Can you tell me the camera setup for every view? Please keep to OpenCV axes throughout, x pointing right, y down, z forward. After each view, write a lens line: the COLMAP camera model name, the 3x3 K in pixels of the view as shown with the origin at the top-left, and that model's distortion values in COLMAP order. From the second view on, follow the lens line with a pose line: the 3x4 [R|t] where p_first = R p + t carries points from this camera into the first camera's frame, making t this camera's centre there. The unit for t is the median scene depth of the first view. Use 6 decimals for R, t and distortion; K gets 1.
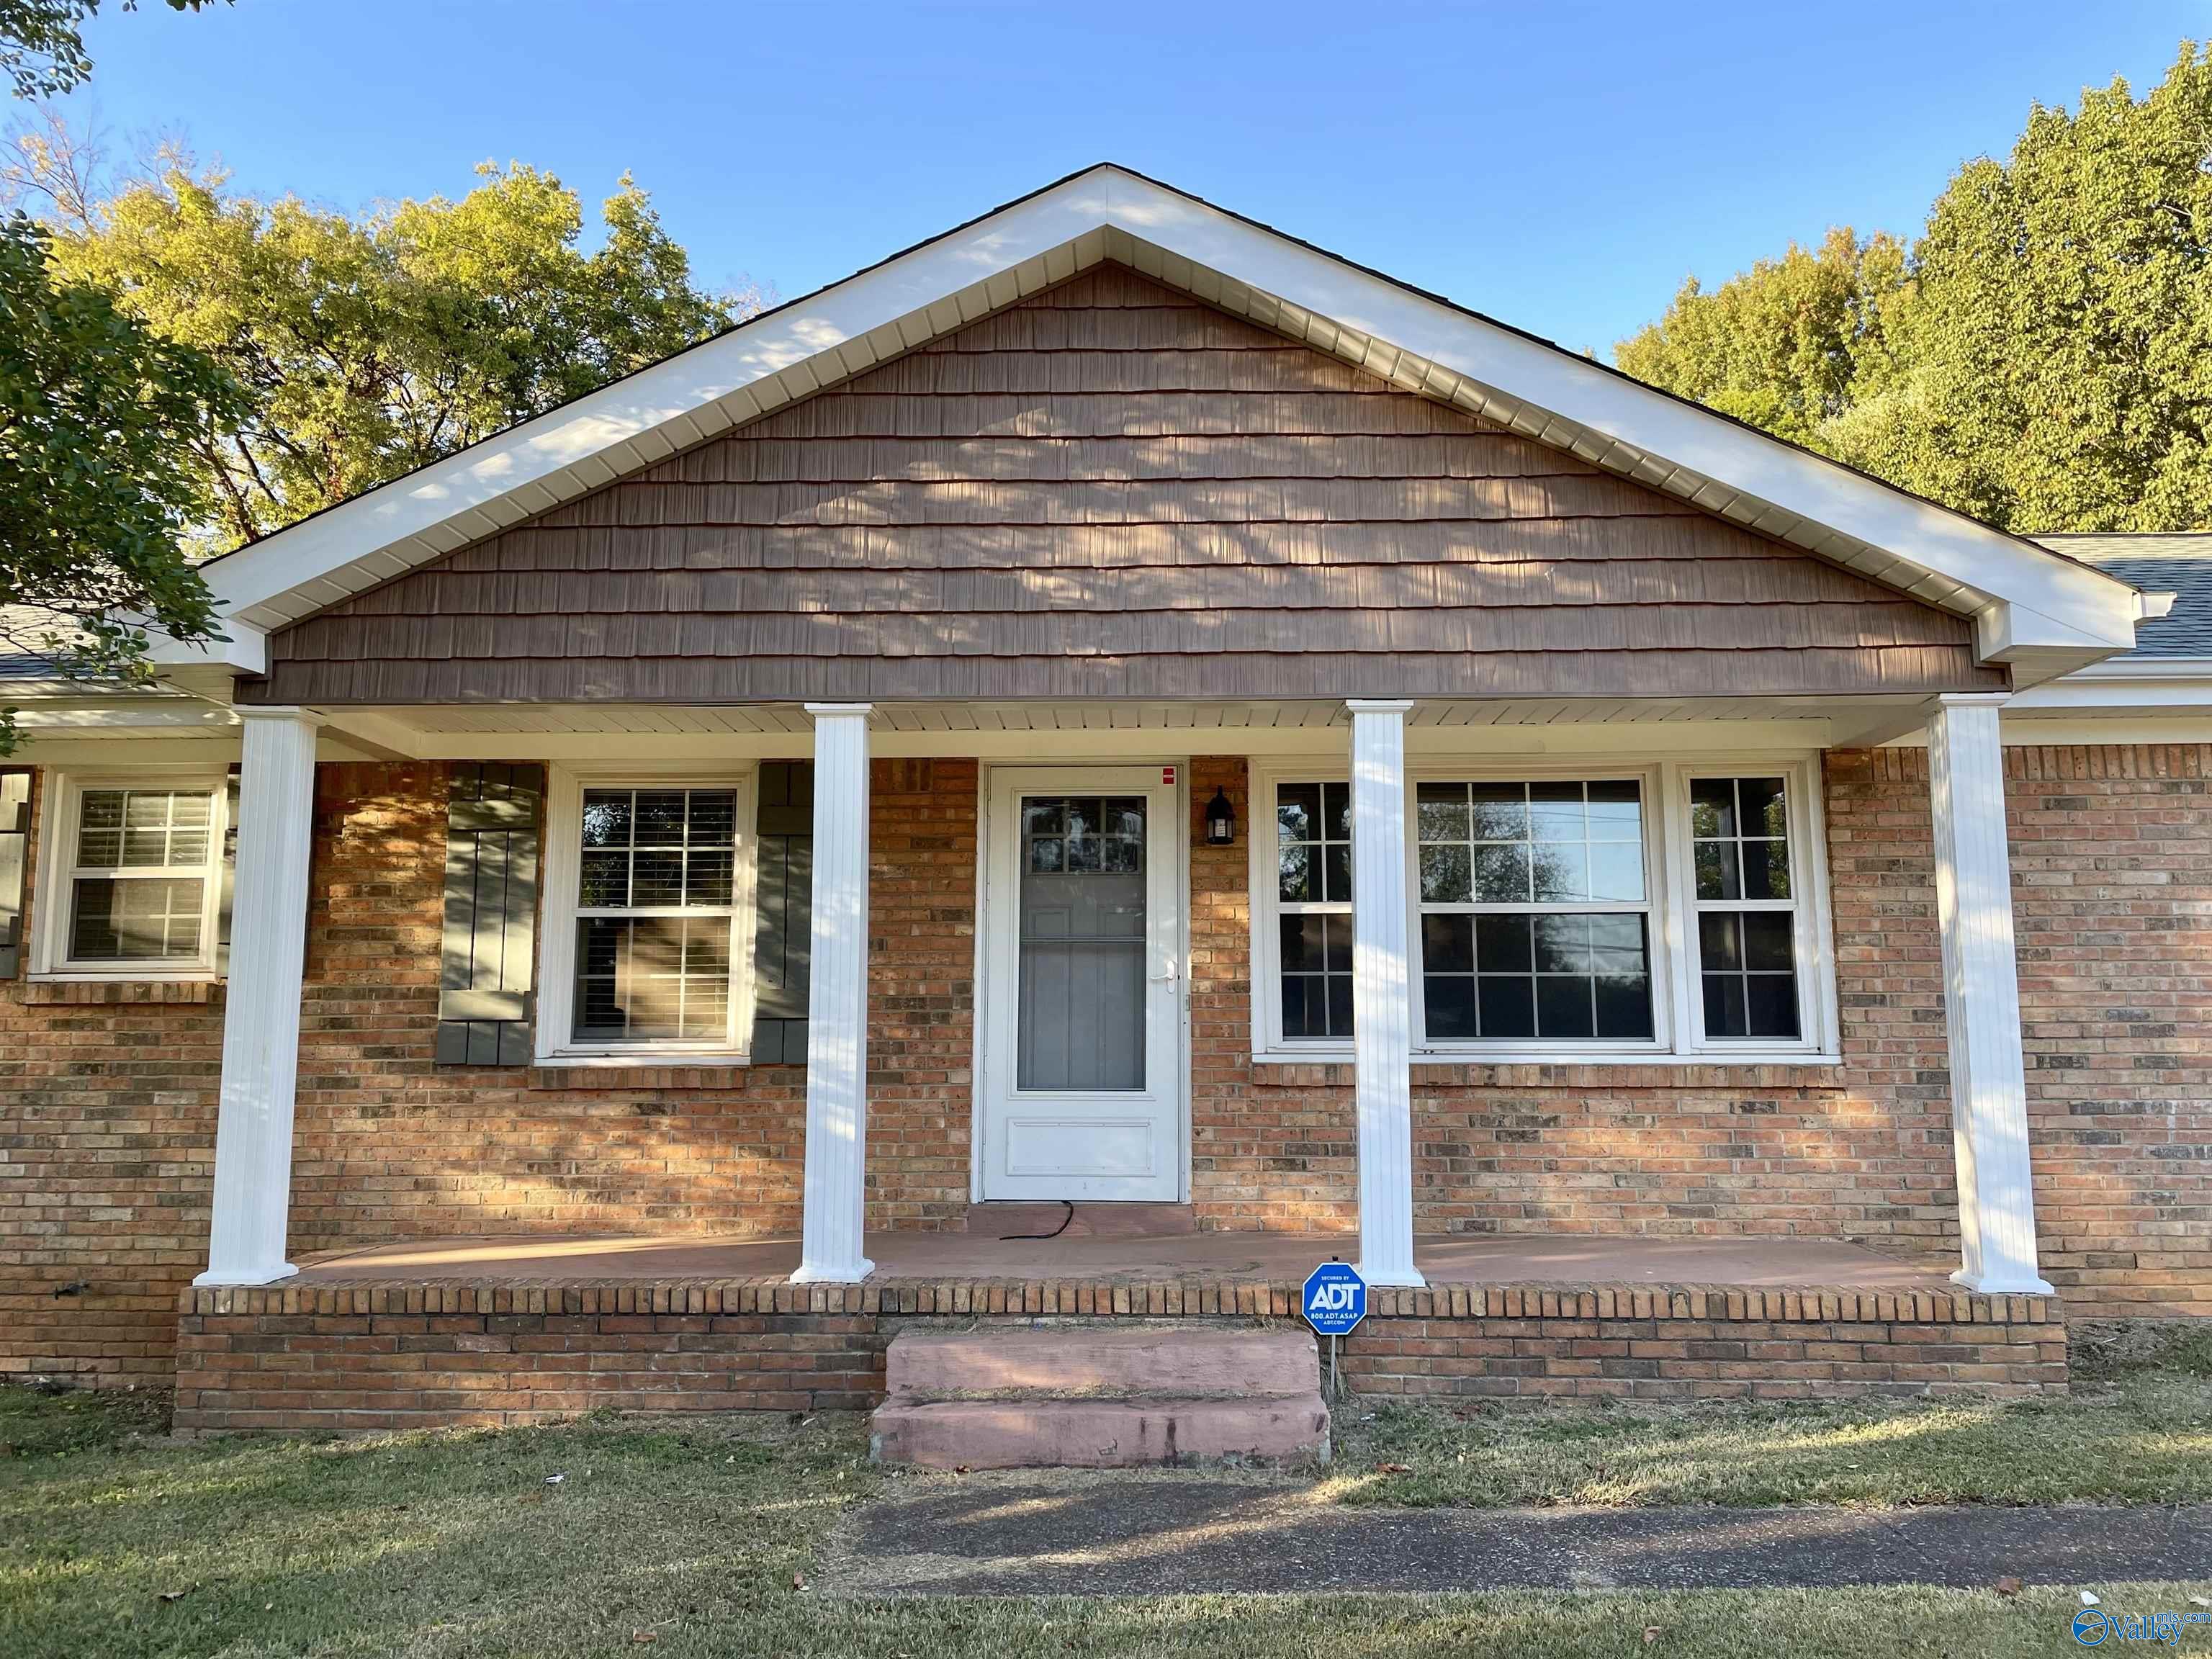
lens RADIAL K [[1664.4, 0, 1094.9], [0, 1664.4, 829.4], [0, 0, 1]] dist [0.080179, -0.086464]
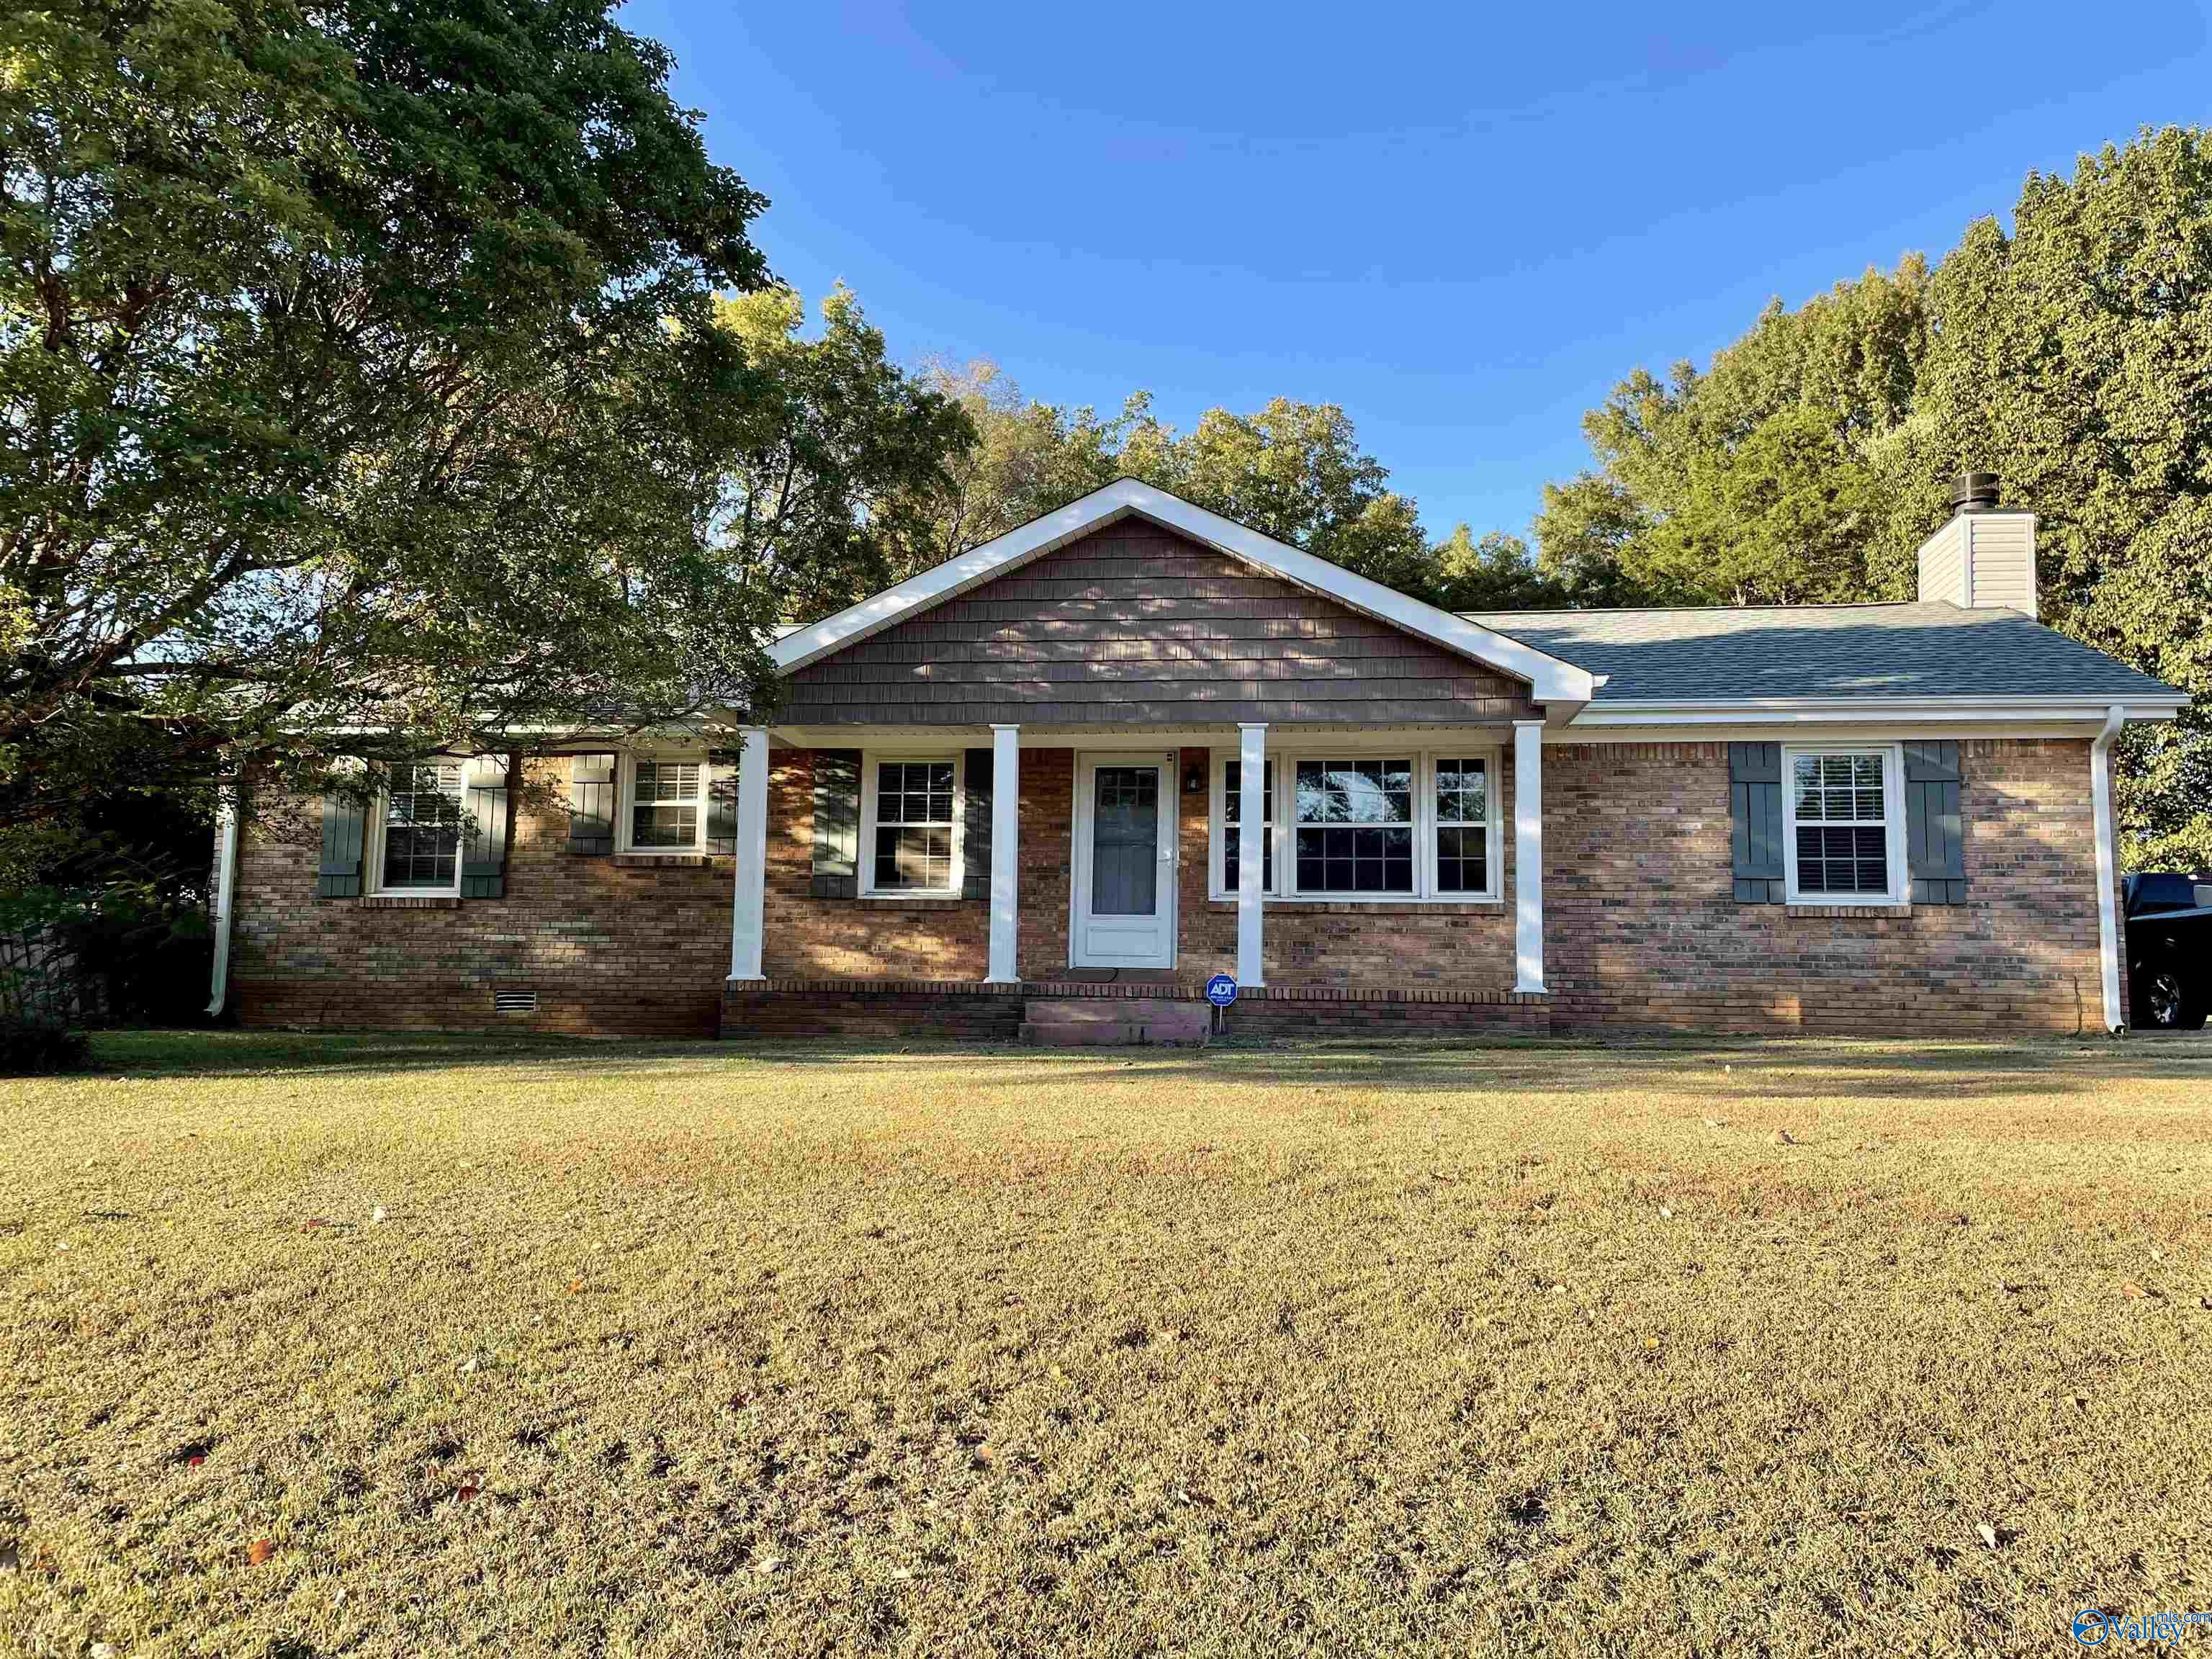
lens RADIAL K [[1664.4, 0, 1125.2], [0, 1664.4, 901.7], [0, 0, 1]] dist [0.080179, -0.086464]
pose [[0.996881, 0.009676, -0.078326, 0.150918], [-0.005121, 0.998295, 0.058149, 0.024438], [0.078755, -0.057566, 0.995231, -0.998815]]
